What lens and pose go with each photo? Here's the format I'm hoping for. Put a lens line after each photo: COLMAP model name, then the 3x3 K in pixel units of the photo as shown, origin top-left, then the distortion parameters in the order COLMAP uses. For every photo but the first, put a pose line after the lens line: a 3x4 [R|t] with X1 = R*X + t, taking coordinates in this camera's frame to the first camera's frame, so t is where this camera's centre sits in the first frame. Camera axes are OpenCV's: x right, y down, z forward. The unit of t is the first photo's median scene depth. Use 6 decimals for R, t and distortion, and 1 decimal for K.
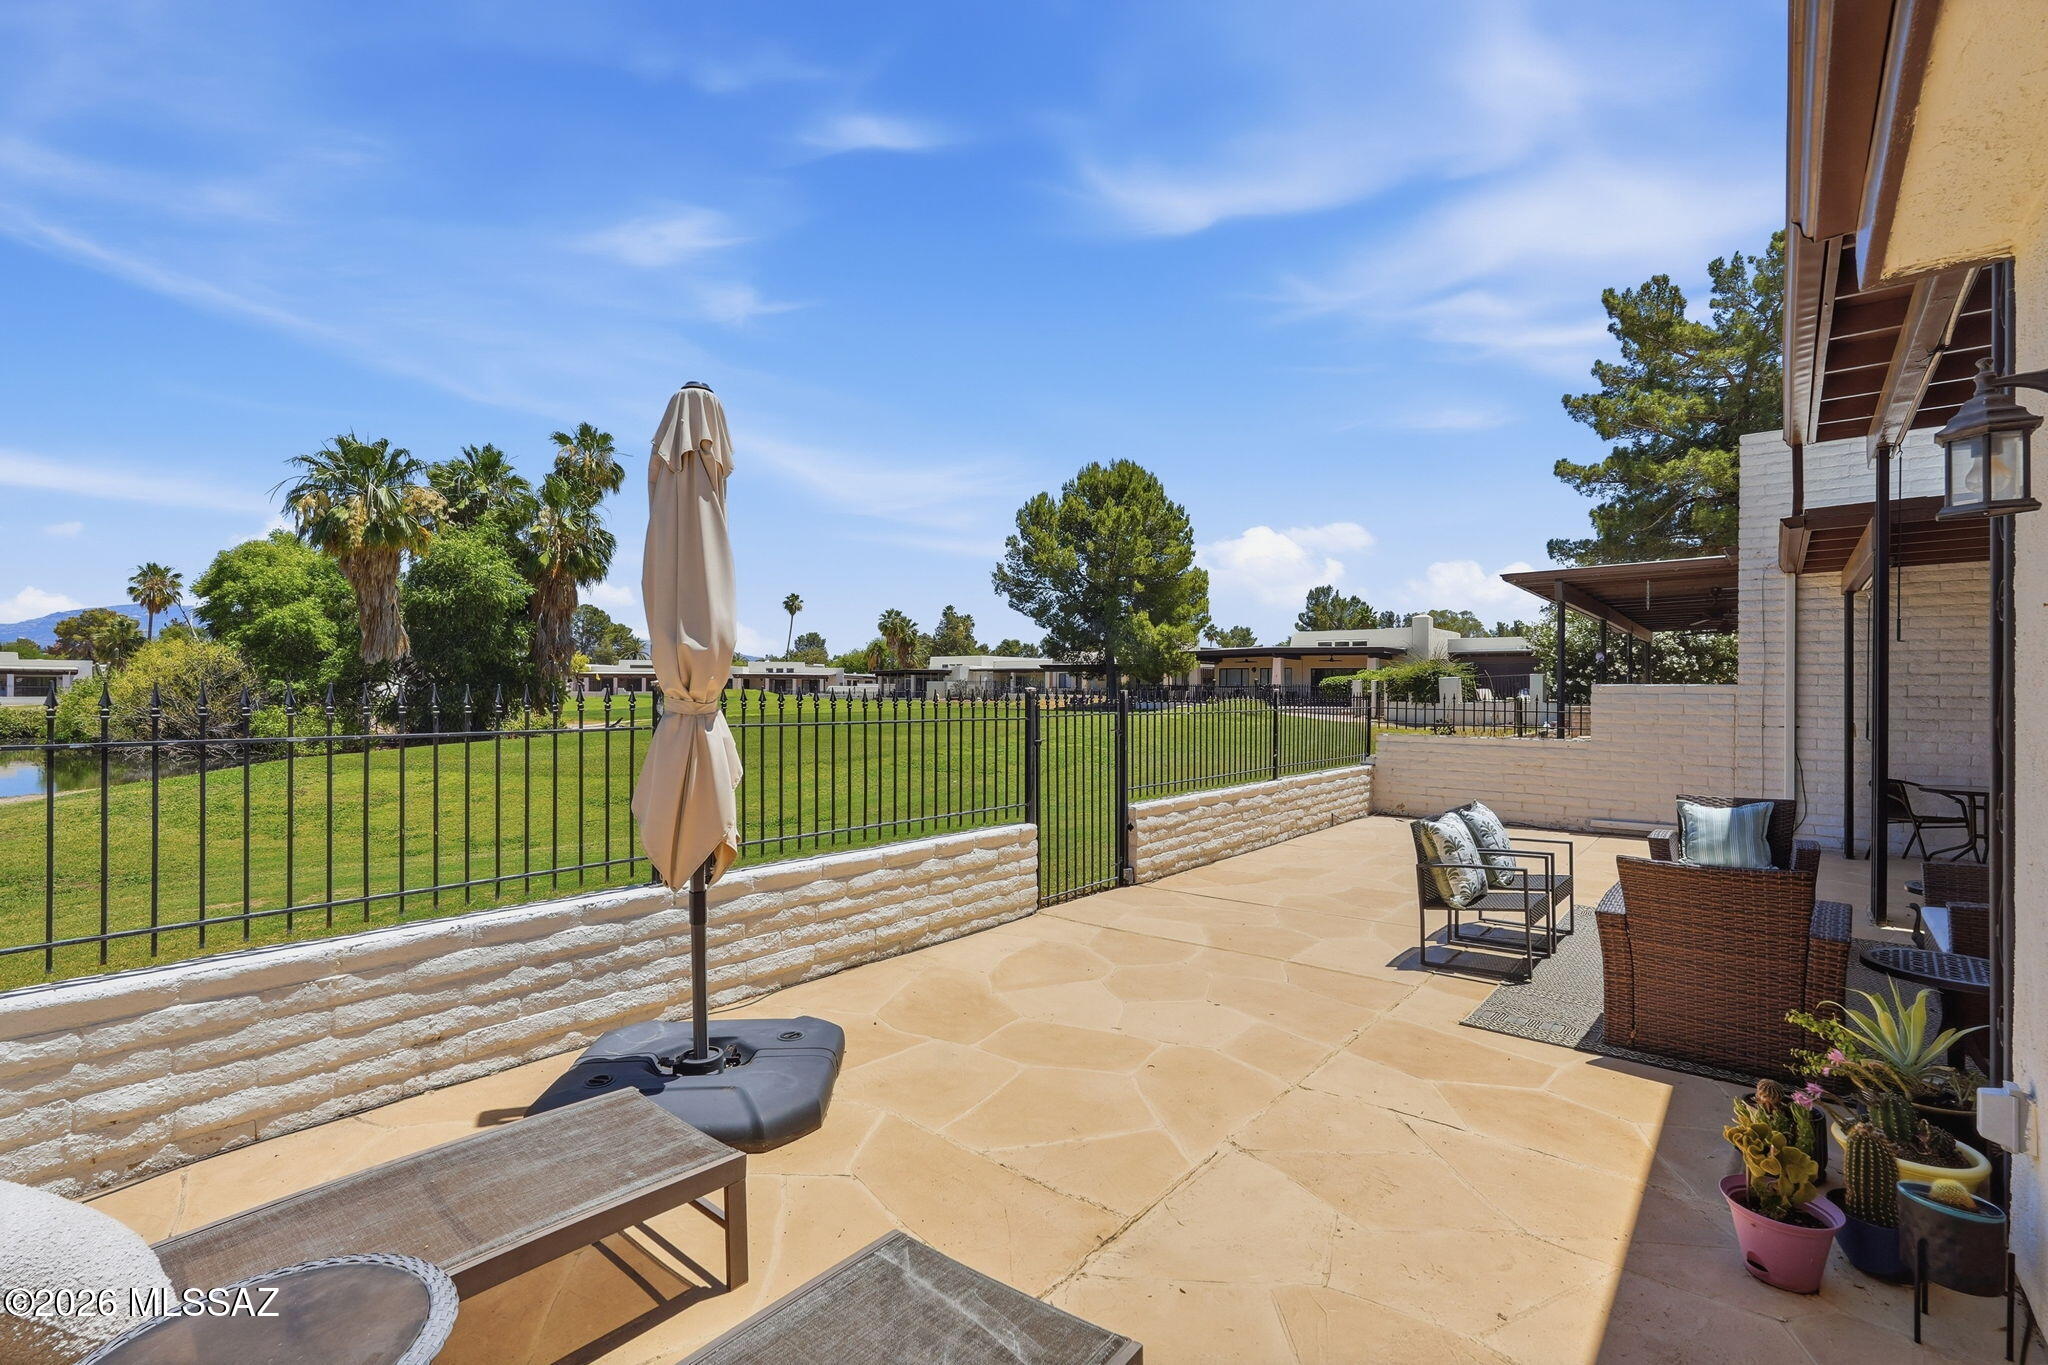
lens RADIAL K [[934.9, 0, 1040.7], [0, 934.9, 687.2], [0, 0, 1]] dist [-0.000935, 0.000118]
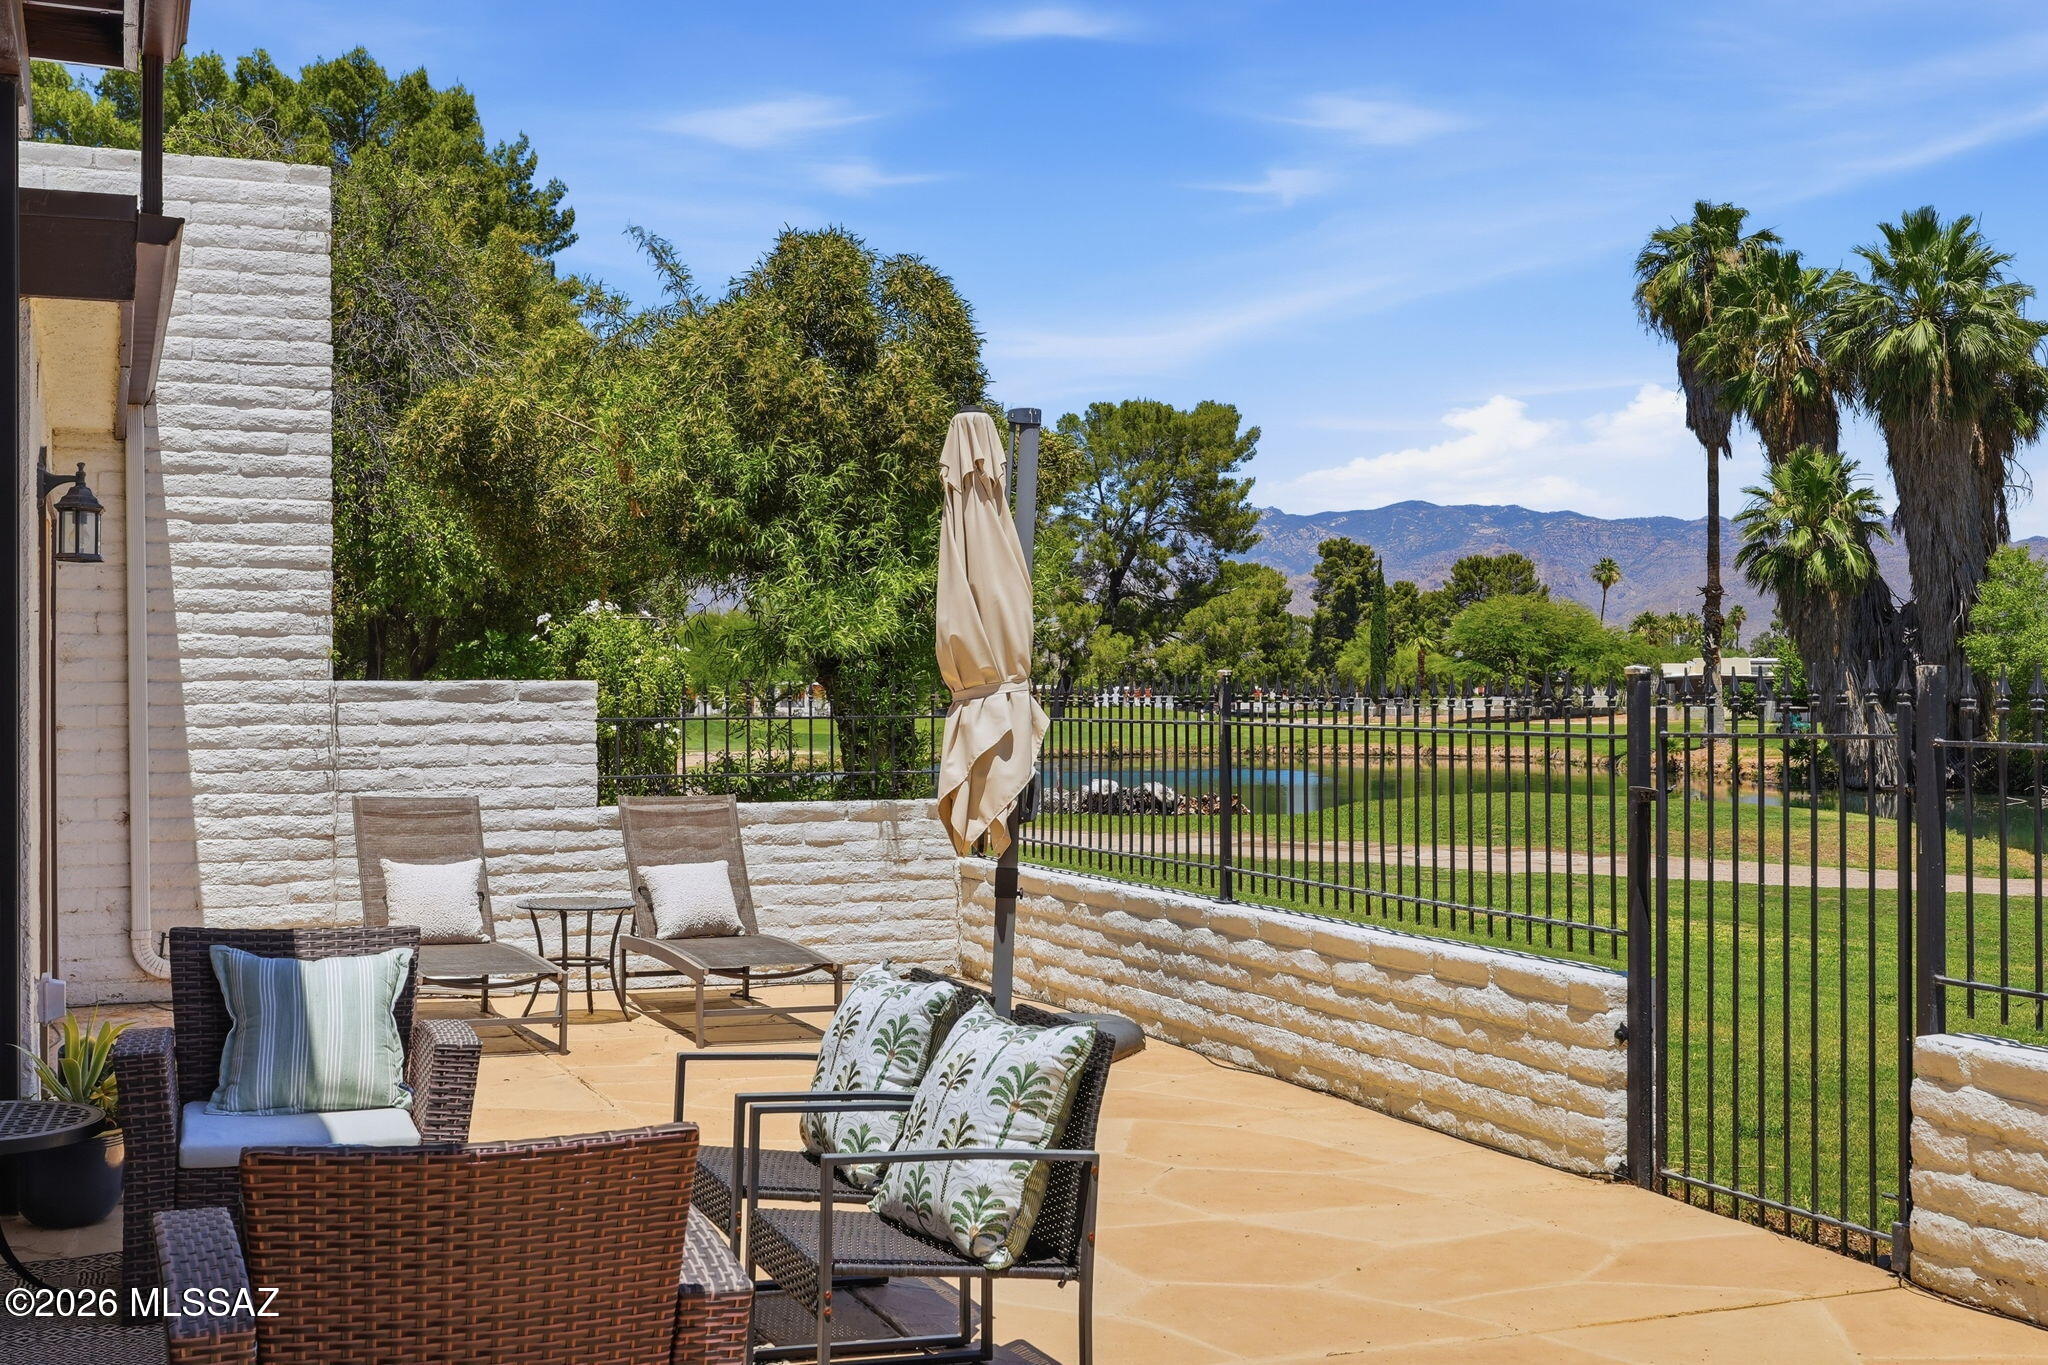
lens RADIAL K [[2292.9, 0, 1024.0], [0, 2292.9, 682.5], [0, 0, 1]] dist [-0.012455, 0.018267]
pose [[-0.469368, -0.000463, -0.883002, 1.221831], [0.002634, 0.999995, -0.001925, 0.008230], [0.882999, -0.003230, -0.469365, 1.432554]]
